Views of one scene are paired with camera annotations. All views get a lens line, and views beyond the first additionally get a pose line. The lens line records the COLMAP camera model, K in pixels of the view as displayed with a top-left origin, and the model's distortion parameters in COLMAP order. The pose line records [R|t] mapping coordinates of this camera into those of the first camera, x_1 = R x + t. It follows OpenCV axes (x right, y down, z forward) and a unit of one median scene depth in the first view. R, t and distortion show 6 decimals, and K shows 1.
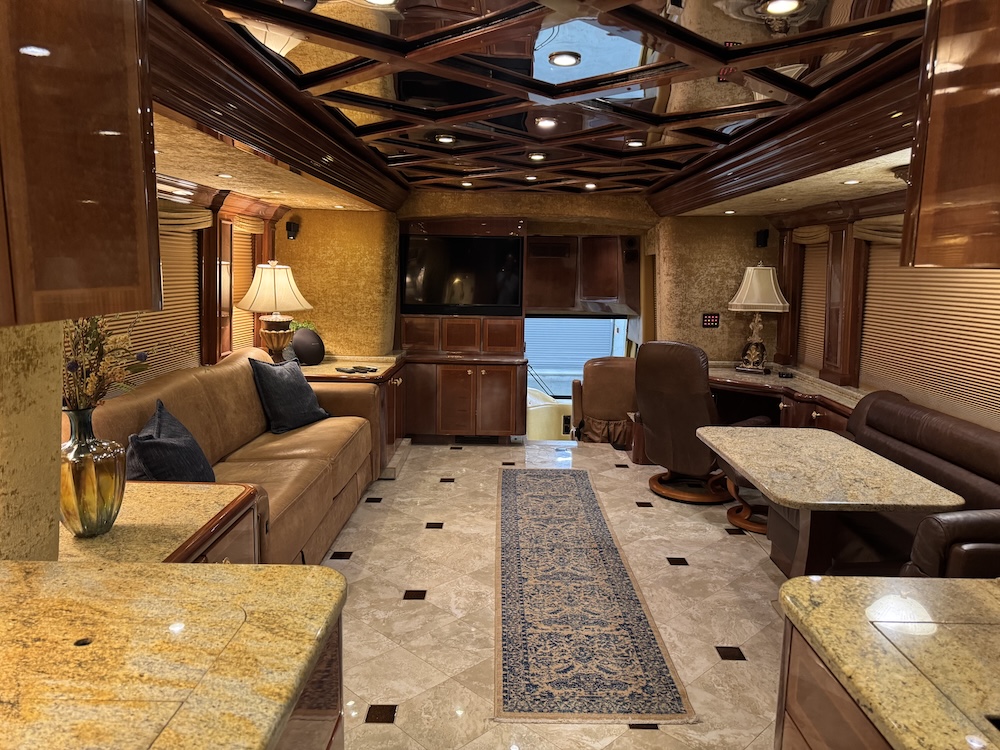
lens RADIAL K [[700.1, 0, 501.4], [0, 700.1, 370.7], [0, 0, 1]] dist [0.030046, -0.041543]
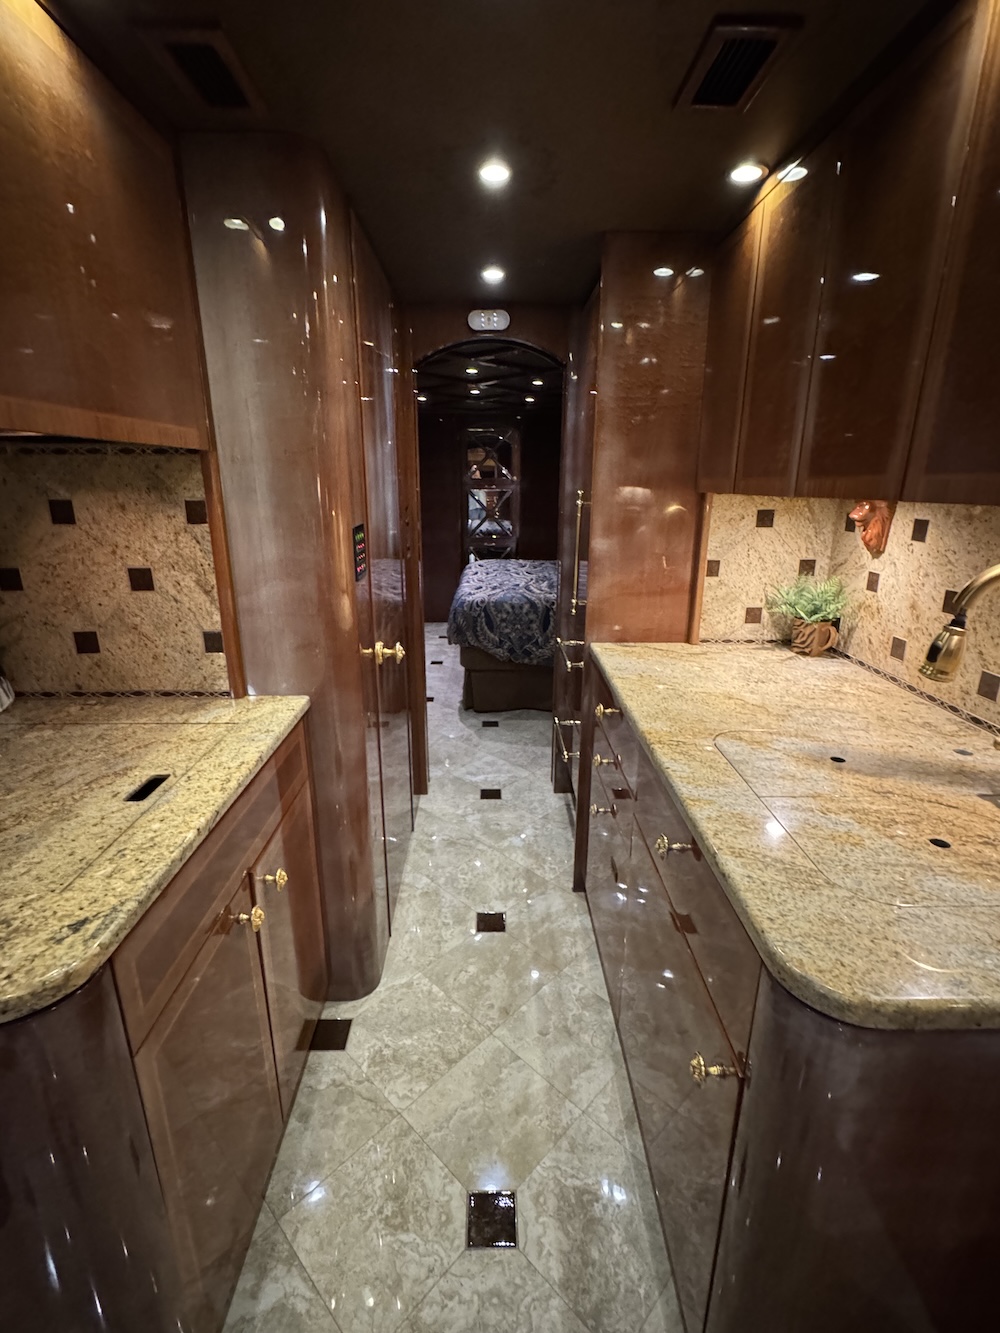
lens RADIAL K [[610.9, 0, 497.1], [0, 610.9, 663.6], [0, 0, 1]] dist [-0.002635, 0.000901]
pose [[-0.999627, -0.014482, -0.023160, 0.020230], [-0.022910, 0.906209, 0.422209, -0.069236], [0.014873, 0.422583, -0.906202, 0.590707]]
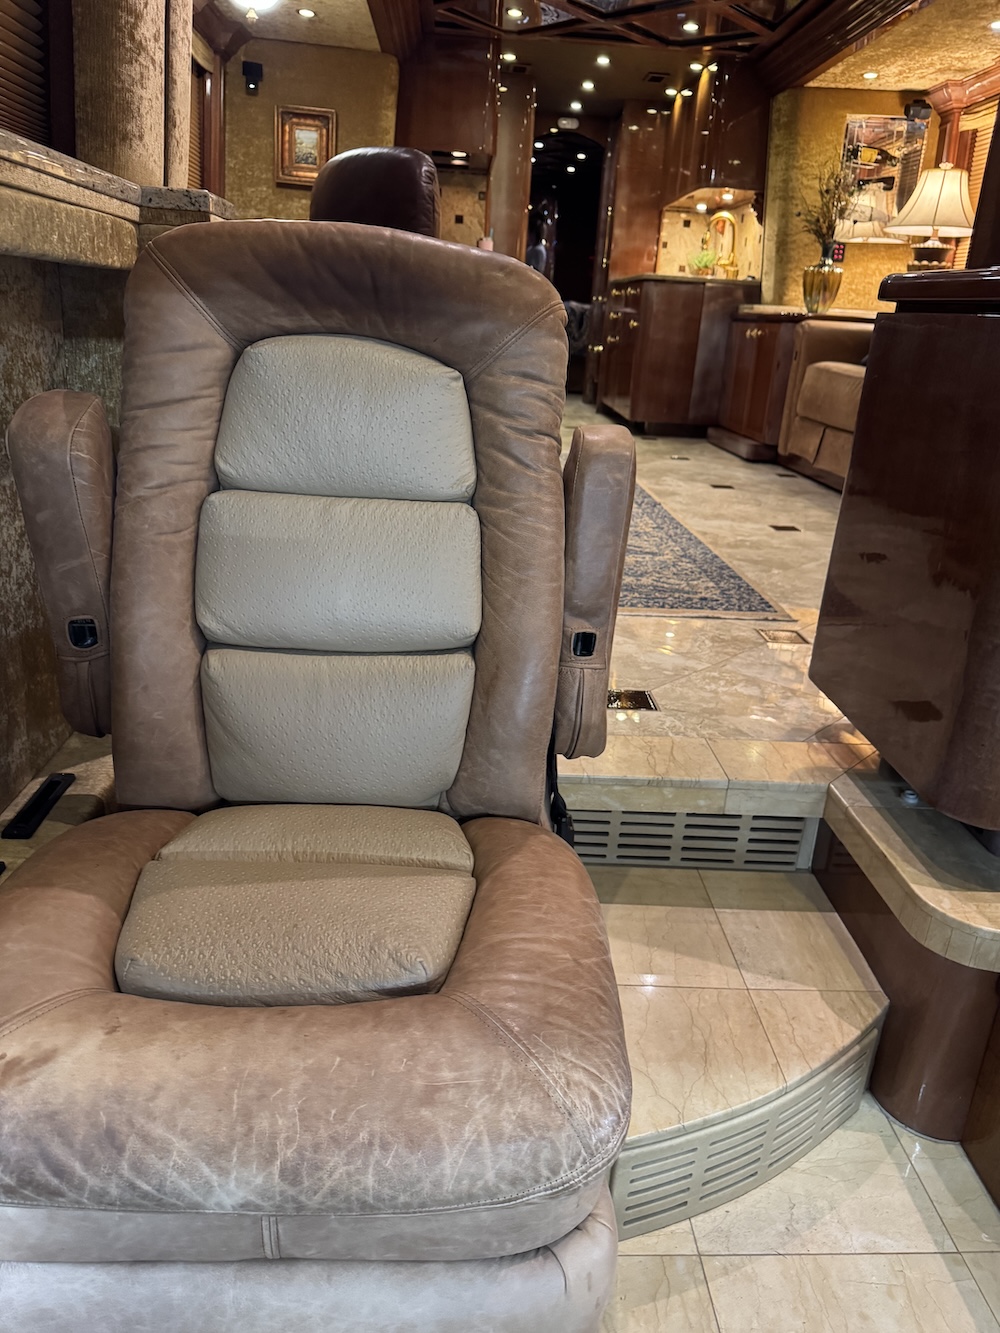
lens RADIAL K [[933.3, 0, 506.3], [0, 933.3, 666.7], [0, 0, 1]] dist [0.030046, -0.041543]
pose [[-0.995573, -0.052957, -0.077653, 0.295369], [-0.084134, 0.870424, 0.485061, -0.079217], [0.041904, 0.489446, -0.871026, 2.489152]]
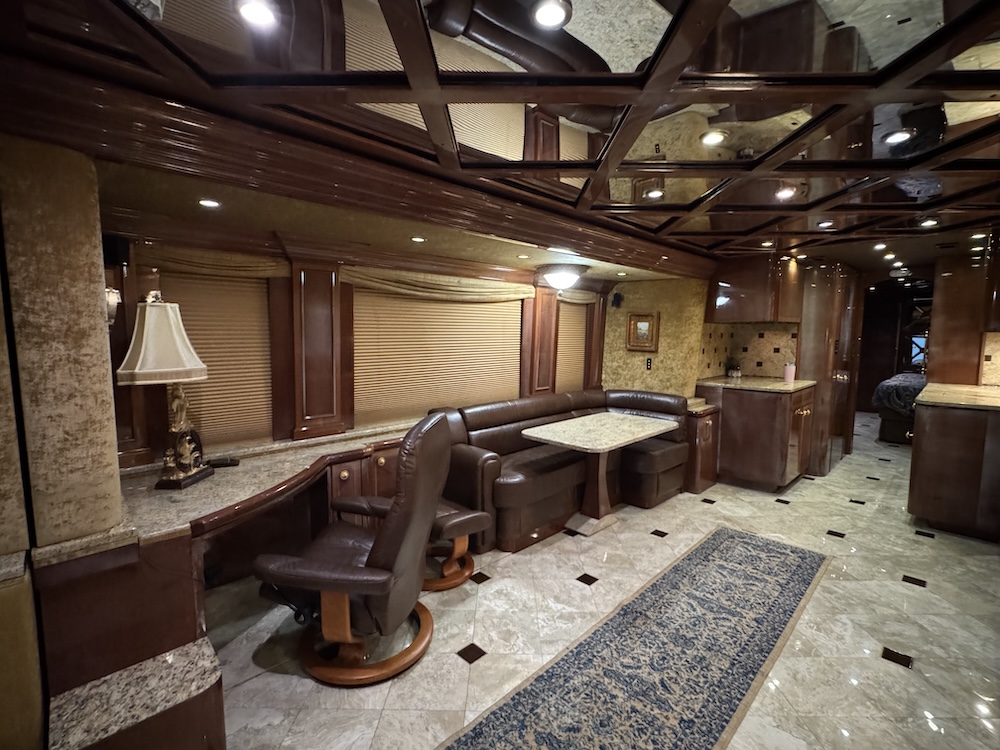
lens RADIAL K [[458.3, 0, 496.5], [0, 458.3, 376.2], [0, 0, 1]] dist [-0.002635, 0.000901]
pose [[-0.700781, -0.087283, 0.708017, -0.164393], [0.090042, 0.973727, 0.209161, -0.254669], [-0.707671, 0.210328, -0.674510, 1.913768]]
